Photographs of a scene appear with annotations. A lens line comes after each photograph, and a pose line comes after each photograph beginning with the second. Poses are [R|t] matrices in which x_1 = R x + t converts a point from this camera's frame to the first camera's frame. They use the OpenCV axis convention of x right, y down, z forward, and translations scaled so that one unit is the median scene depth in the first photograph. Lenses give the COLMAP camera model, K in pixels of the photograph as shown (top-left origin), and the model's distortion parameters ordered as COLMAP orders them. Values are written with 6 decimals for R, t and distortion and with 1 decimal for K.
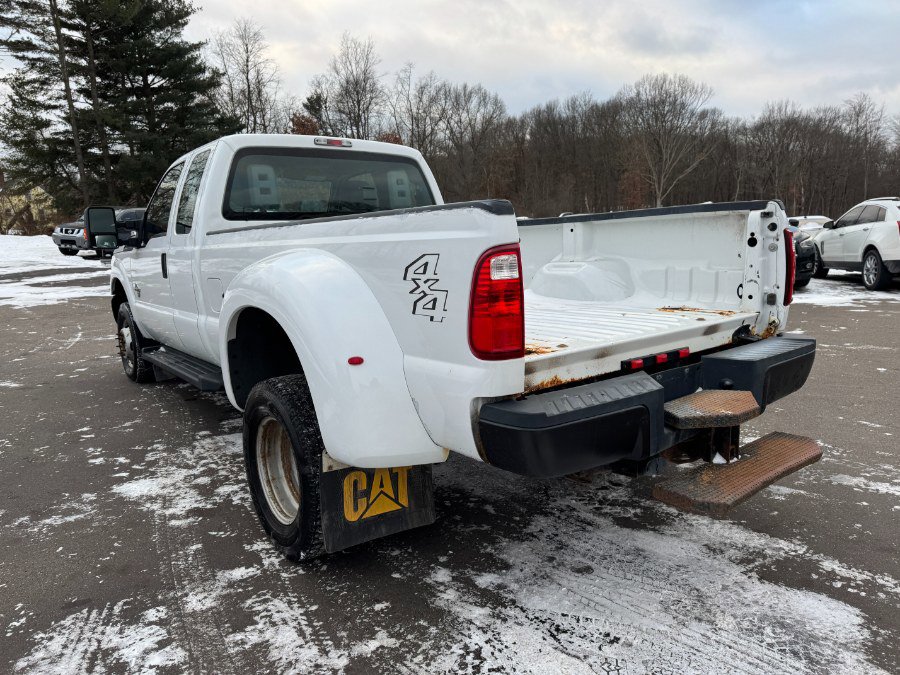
lens RADIAL K [[632.1, 0, 447.5], [0, 632.1, 333.6], [0, 0, 1]] dist [0.042943, -0.045057]
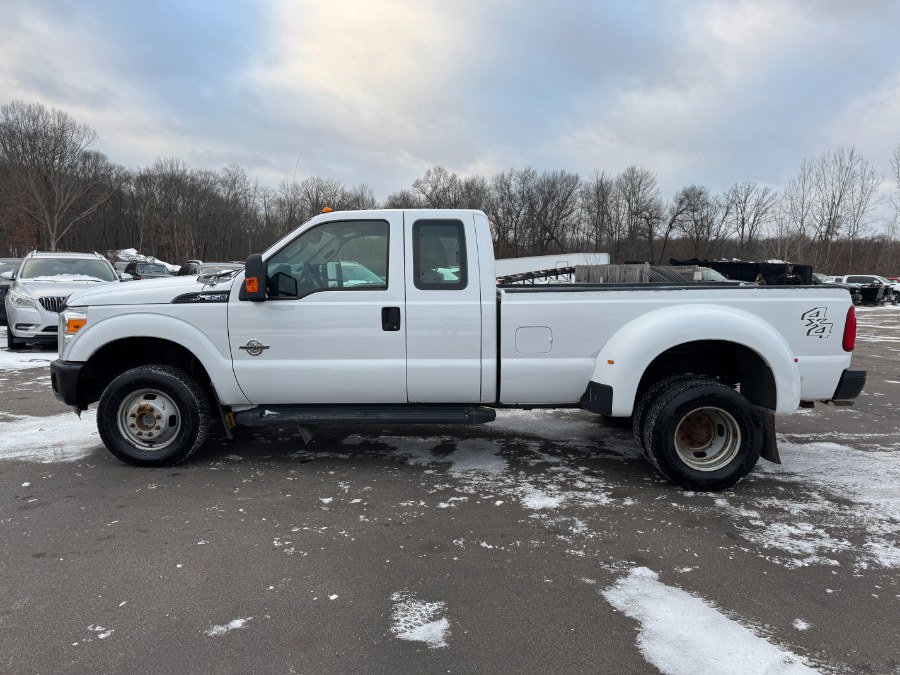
lens RADIAL K [[632.1, 0, 442.7], [0, 632.1, 335.3], [0, 0, 1]] dist [0.042943, -0.045057]
pose [[0.613411, -0.039825, 0.788759, -1.618949], [0.094009, 0.995309, -0.022857, -0.063181], [-0.784148, 0.088171, 0.614278, 0.412344]]
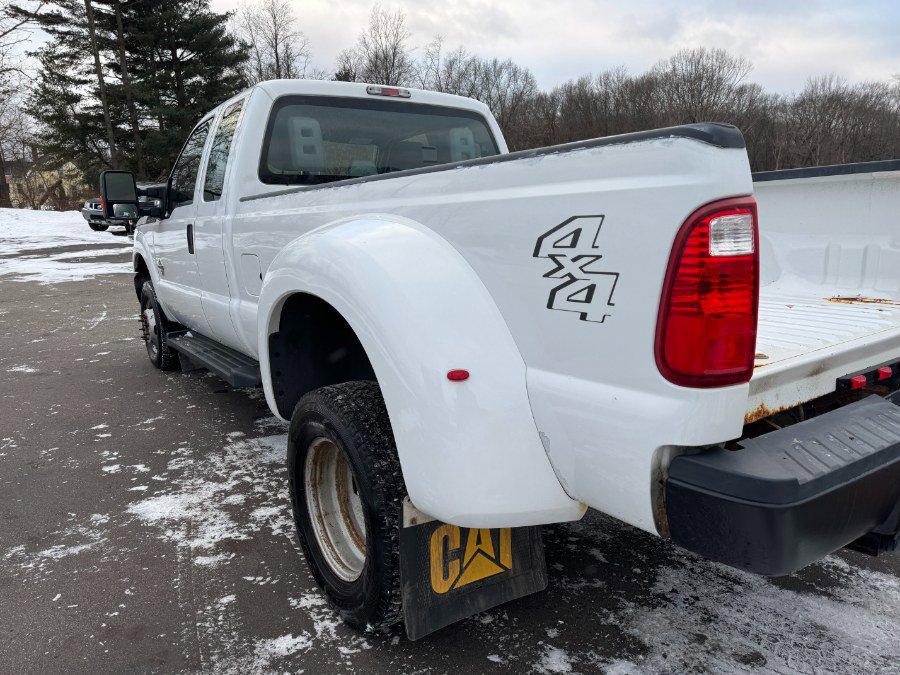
lens RADIAL K [[632.1, 0, 447.0], [0, 632.1, 337.2], [0, 0, 1]] dist [0.042943, -0.045057]
pose [[0.999114, 0.014551, -0.039491, -0.086898], [-0.013090, 0.999230, 0.037000, -0.015140], [0.039999, -0.036450, 0.998535, 0.210697]]
